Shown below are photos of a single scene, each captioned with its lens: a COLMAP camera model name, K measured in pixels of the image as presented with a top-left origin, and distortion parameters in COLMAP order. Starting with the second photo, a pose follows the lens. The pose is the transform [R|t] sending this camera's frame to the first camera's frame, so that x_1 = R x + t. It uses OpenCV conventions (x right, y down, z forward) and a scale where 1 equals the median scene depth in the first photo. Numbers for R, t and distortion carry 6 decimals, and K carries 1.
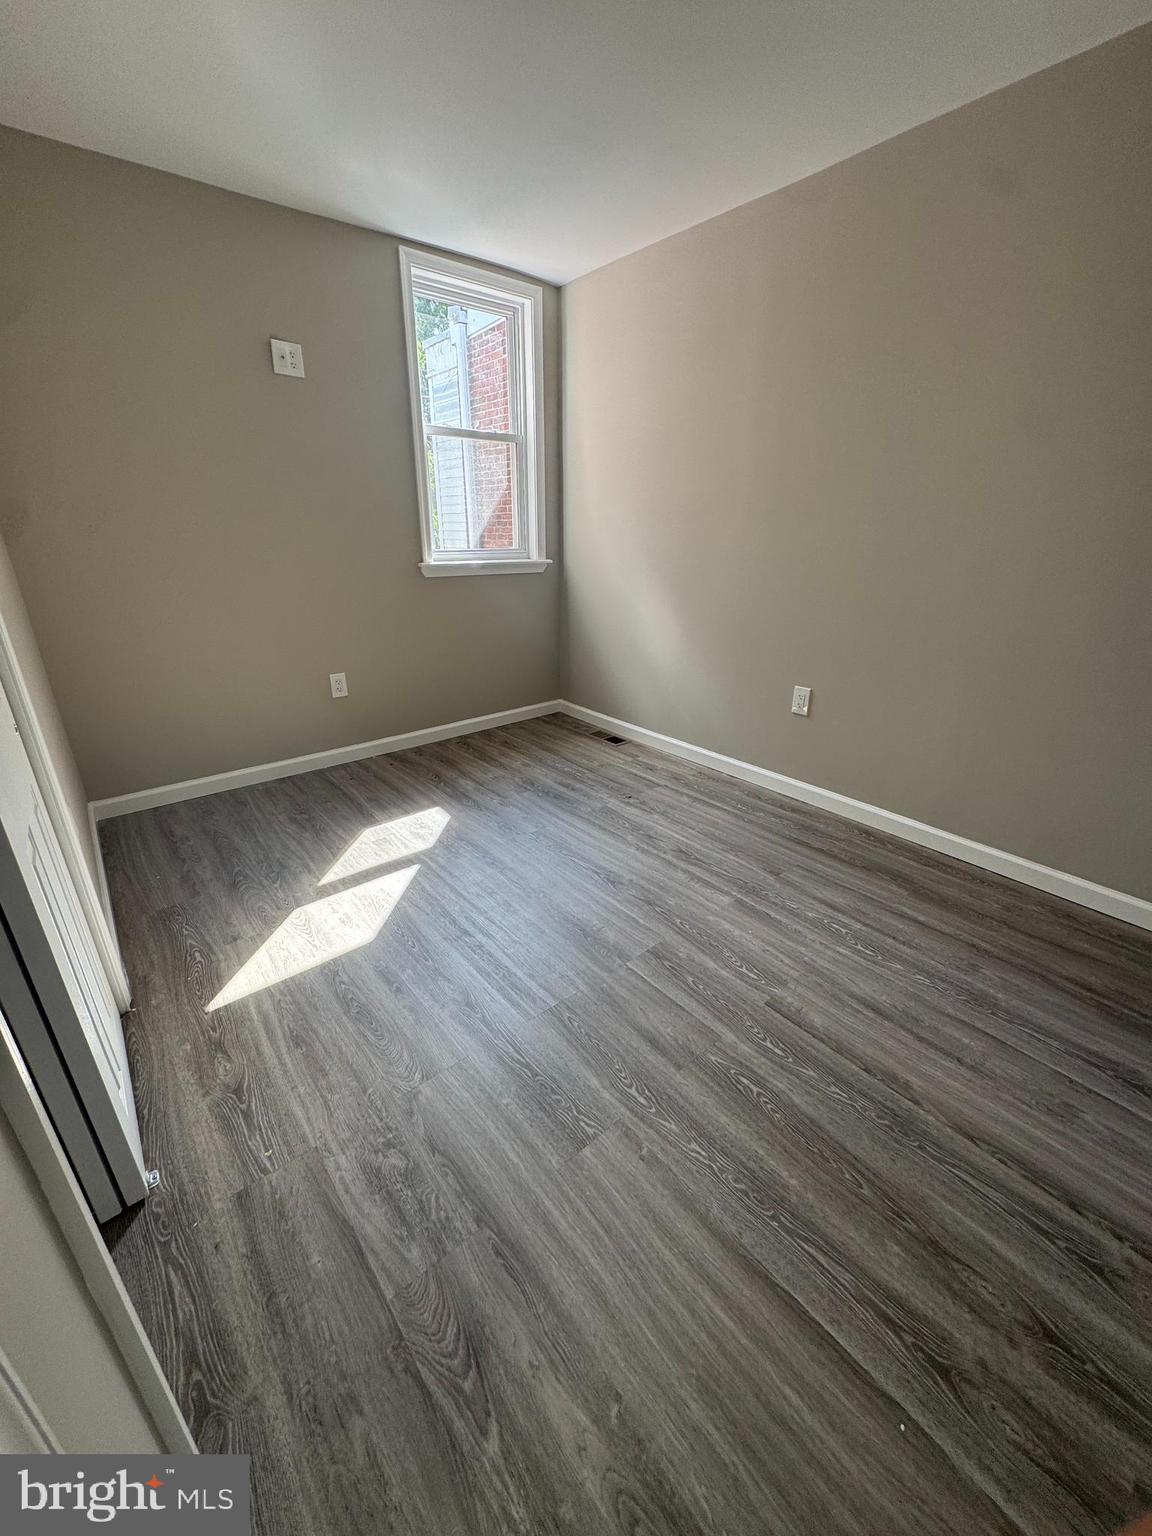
lens RADIAL K [[618.7, 0, 574.4], [0, 618.7, 765.0], [0, 0, 1]] dist [-0.003269, 0.000368]
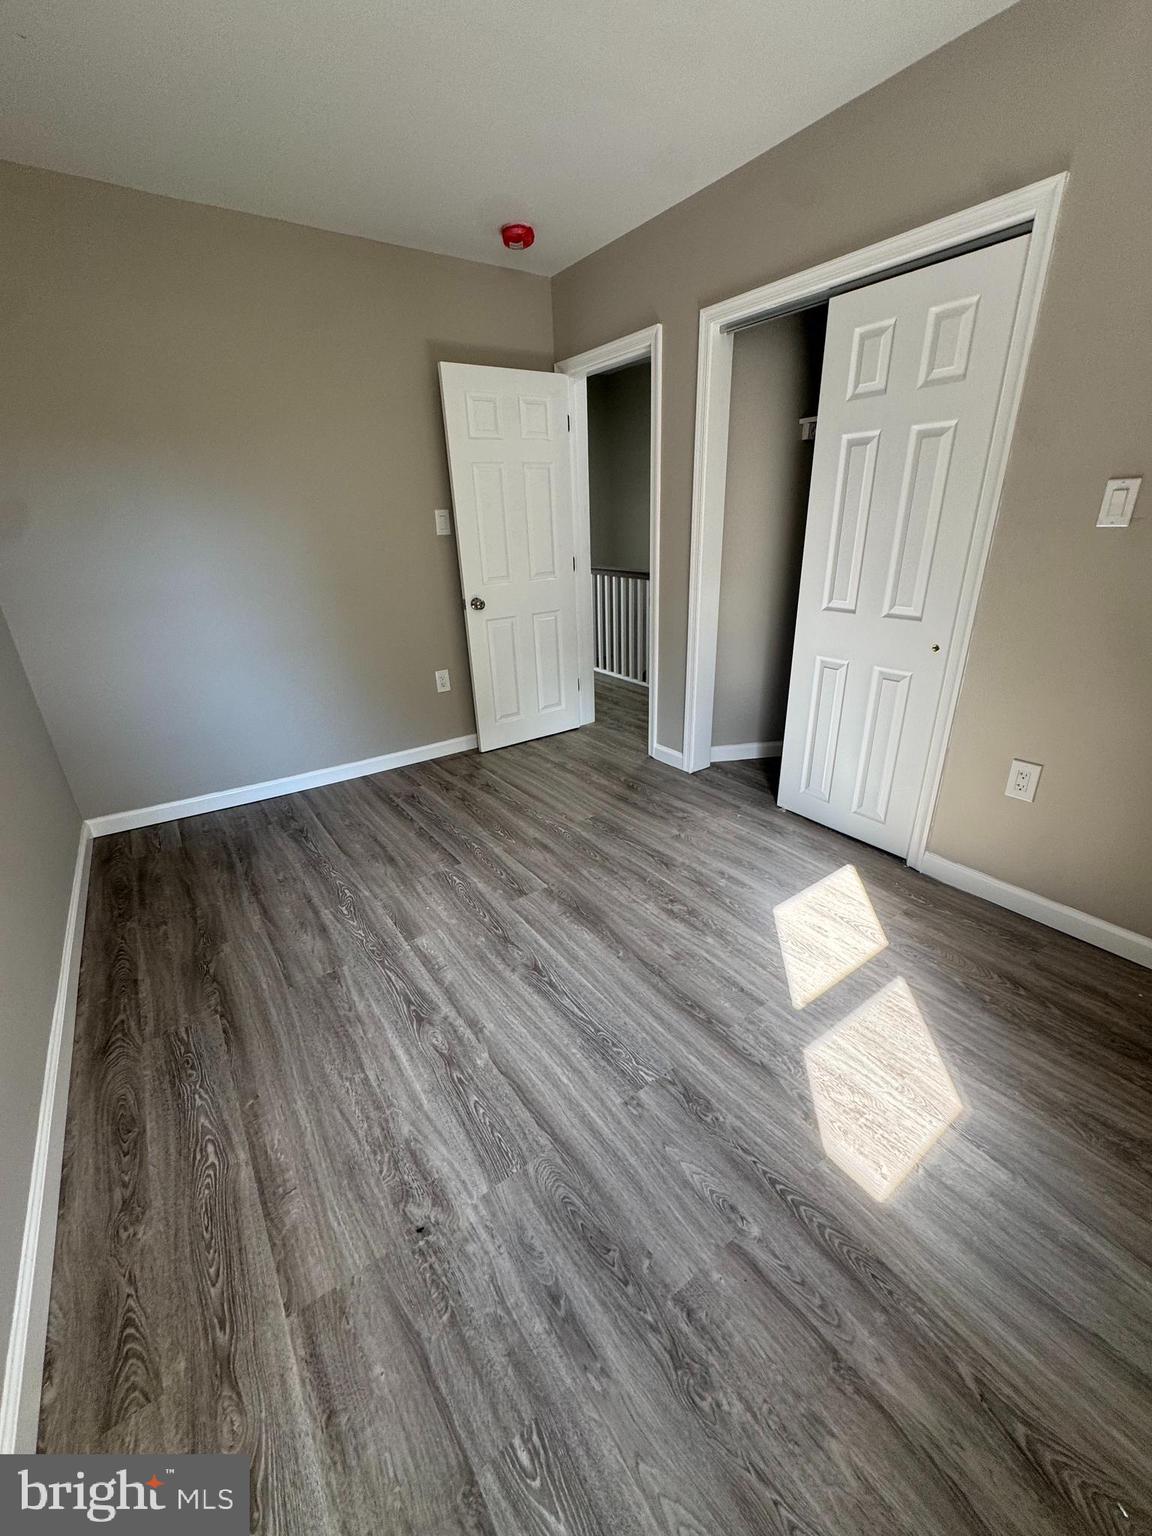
lens RADIAL K [[618.7, 0, 575.9], [0, 618.7, 768.7], [0, 0, 1]] dist [-0.003269, 0.000368]
pose [[-0.996928, -0.000467, 0.078320, -0.055566], [0.053789, 0.722773, 0.688989, -0.563096], [-0.056930, 0.691085, -0.720528, 1.385269]]
